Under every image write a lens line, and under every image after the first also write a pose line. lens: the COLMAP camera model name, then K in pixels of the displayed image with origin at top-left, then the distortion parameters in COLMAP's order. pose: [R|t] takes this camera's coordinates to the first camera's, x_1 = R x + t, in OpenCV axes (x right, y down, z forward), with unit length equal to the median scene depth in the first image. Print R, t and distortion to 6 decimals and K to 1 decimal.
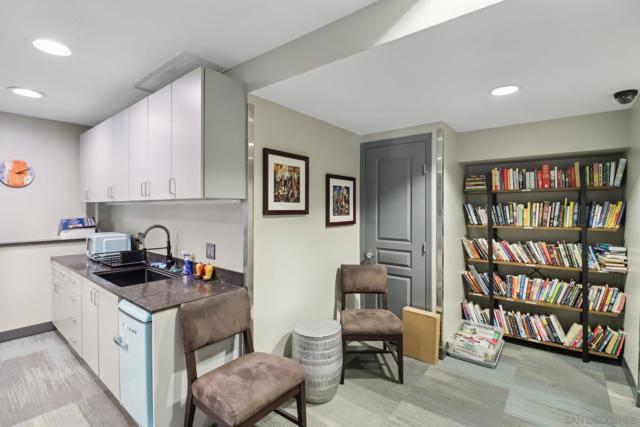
lens RADIAL K [[297.6, 0, 318.5], [0, 297.6, 214.3], [0, 0, 1]] dist [-0.005251, -0.001569]
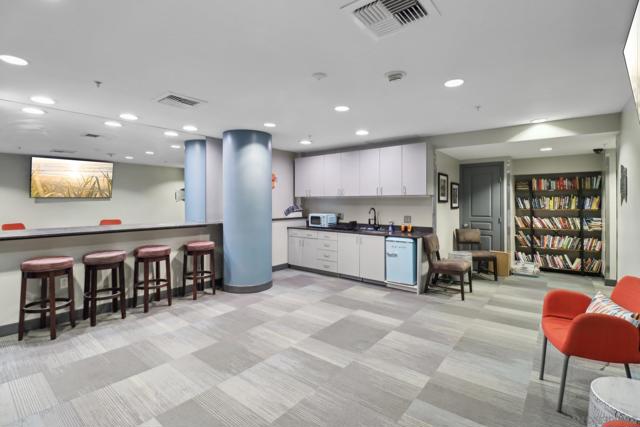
lens RADIAL K [[297.6, 0, 321.6], [0, 297.6, 206.9], [0, 0, 1]] dist [-0.005251, -0.001569]
pose [[0.999996, -0.000921, 0.002754, -0.819472], [0.000947, 0.999956, -0.009376, 0.044453], [-0.002745, 0.009378, 0.999952, -0.946615]]
